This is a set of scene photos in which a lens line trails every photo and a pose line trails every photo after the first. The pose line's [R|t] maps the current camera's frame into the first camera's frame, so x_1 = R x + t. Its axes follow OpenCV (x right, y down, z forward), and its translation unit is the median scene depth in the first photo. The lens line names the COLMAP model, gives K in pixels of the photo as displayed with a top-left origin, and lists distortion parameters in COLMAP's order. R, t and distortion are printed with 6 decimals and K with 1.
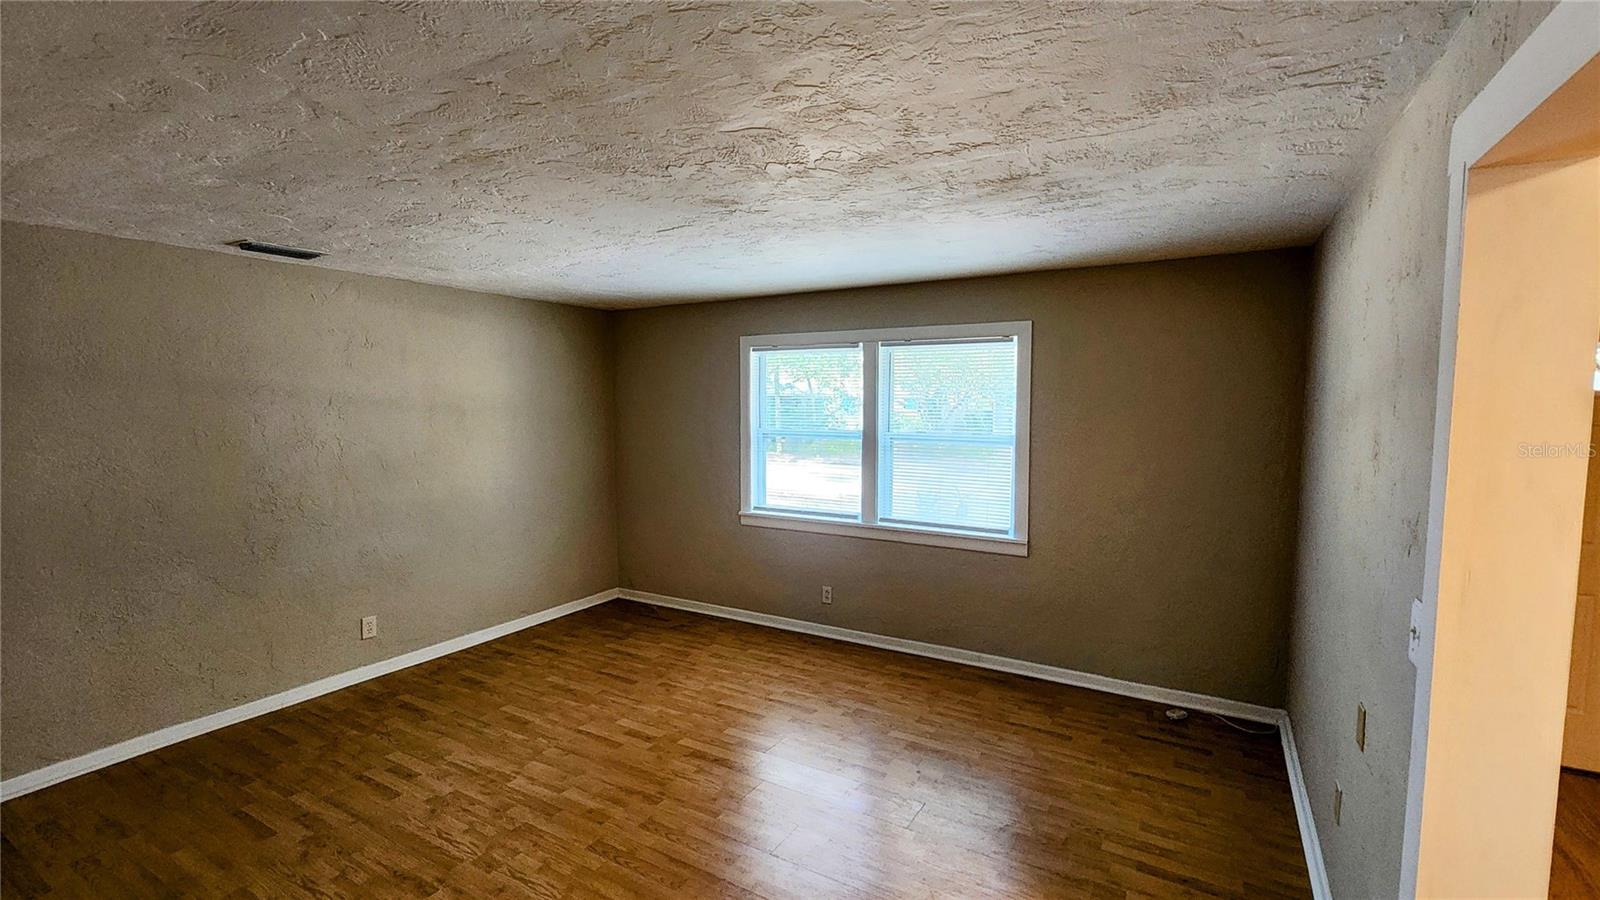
lens RADIAL K [[699.1, 0, 801.8], [0, 699.1, 456.4], [0, 0, 1]] dist [-0.000459, -0.000059]
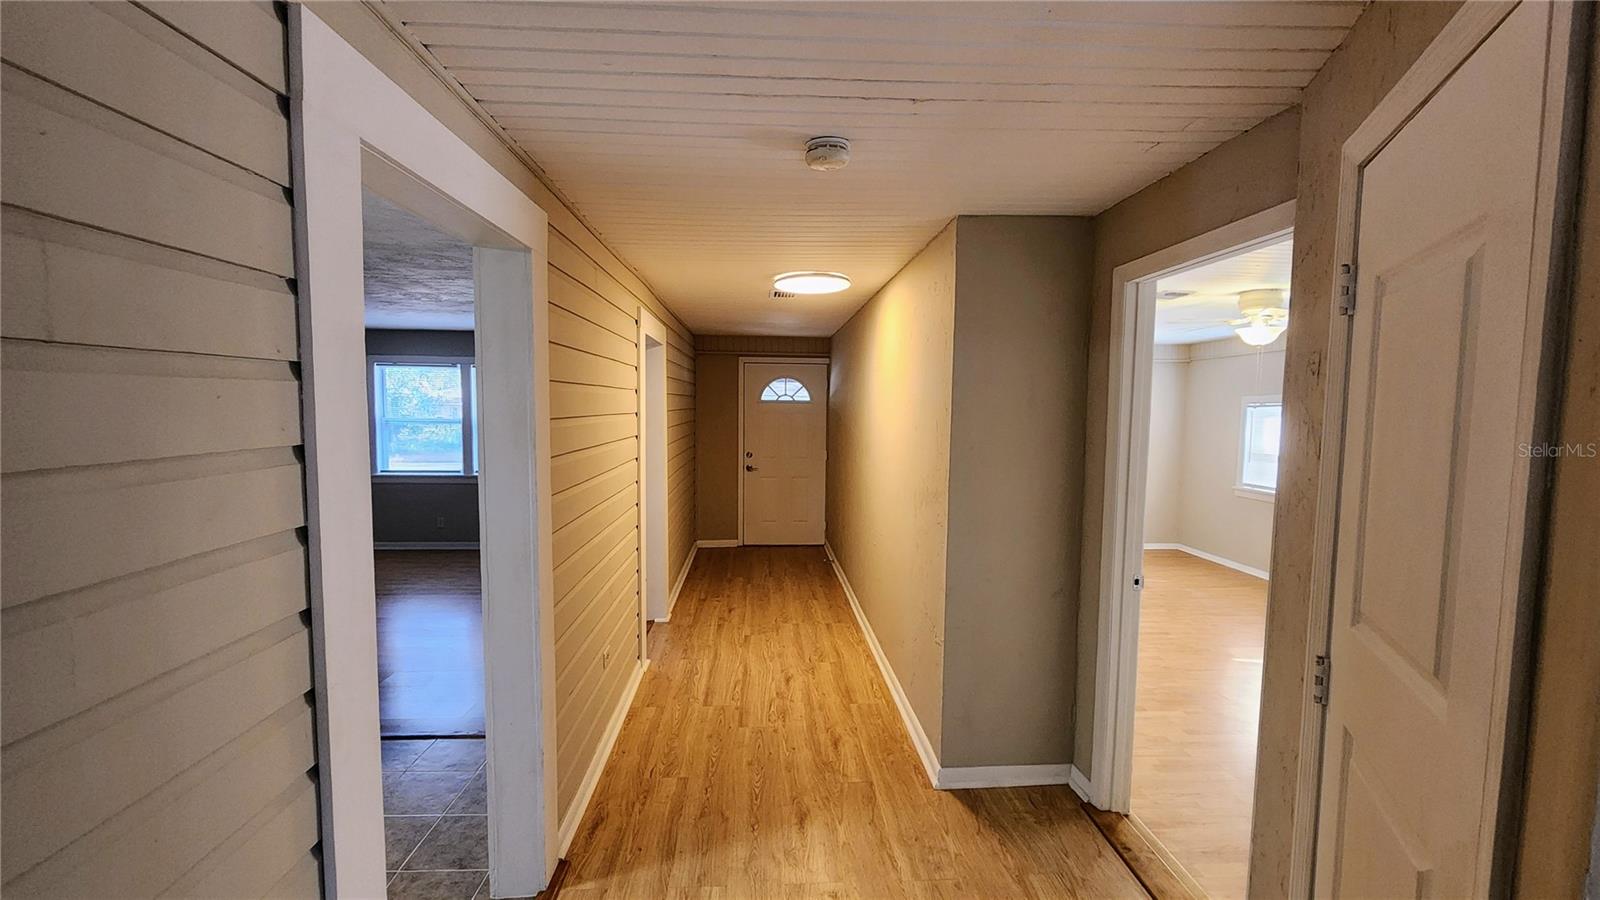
lens RADIAL K [[657.6, 0, 800.8], [0, 657.6, 456.3], [0, 0, 1]] dist [0.003711, -0.000595]
pose [[0.833083, -0.029393, 0.552366, -0.118171], [0.029241, 0.999531, 0.009086, 0.067976], [-0.552374, 0.008583, 0.833552, -0.806466]]
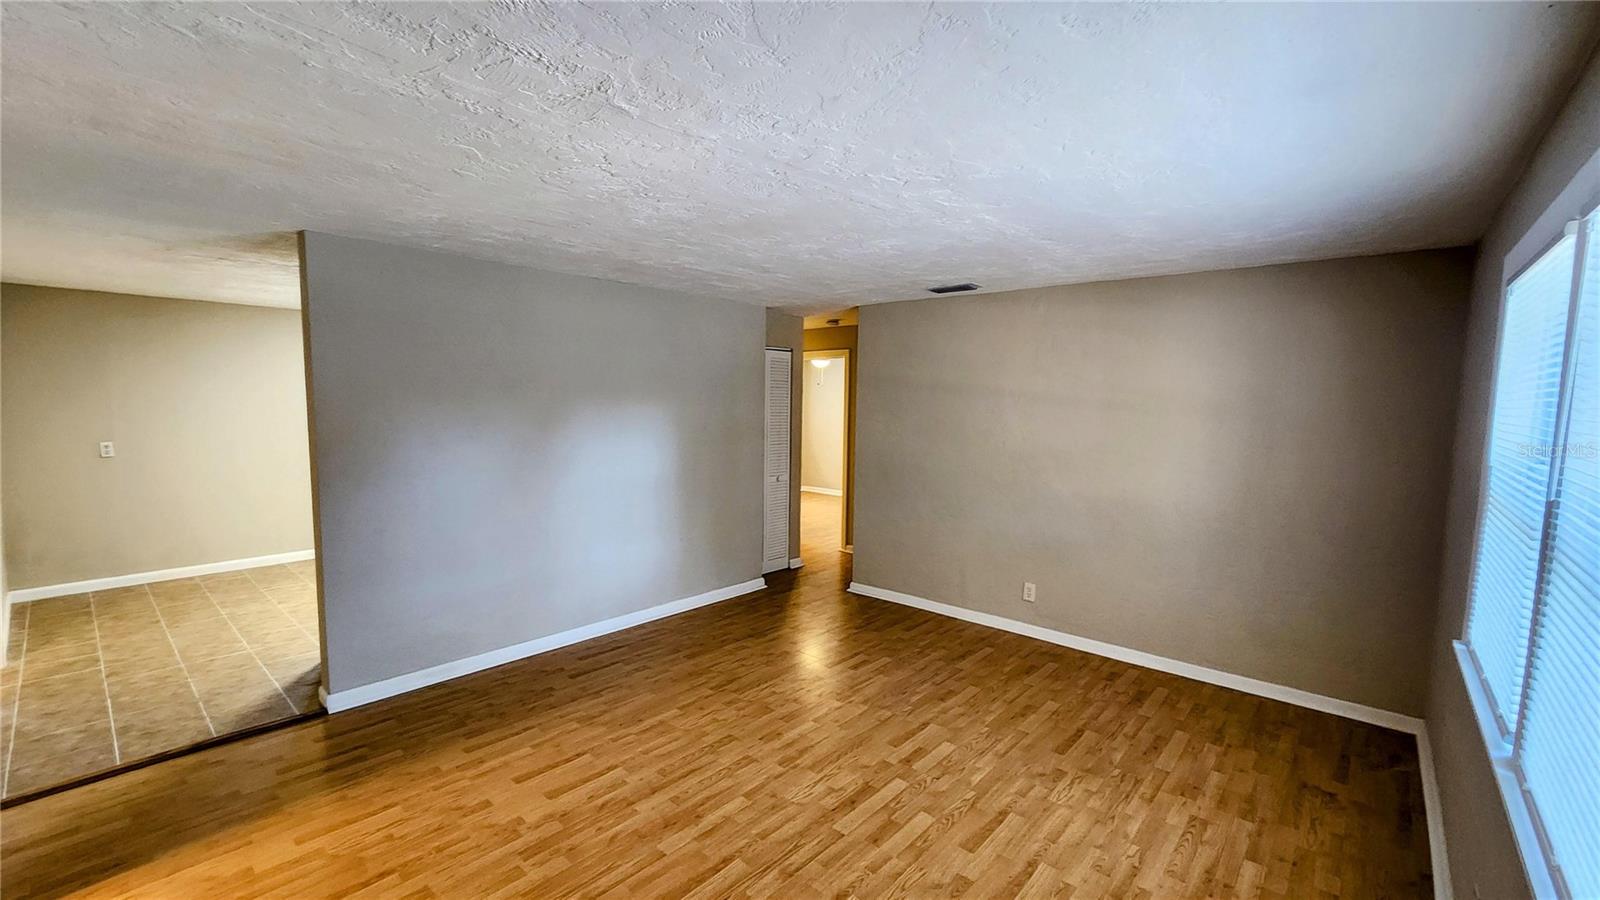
lens RADIAL K [[657.6, 0, 796.9], [0, 657.6, 457.7], [0, 0, 1]] dist [0.003711, -0.000595]
pose [[-0.192704, 0.085605, -0.977516, 0.504989], [-0.091274, 0.990304, 0.104719, -0.056945], [0.977003, 0.109402, -0.183022, 0.788001]]
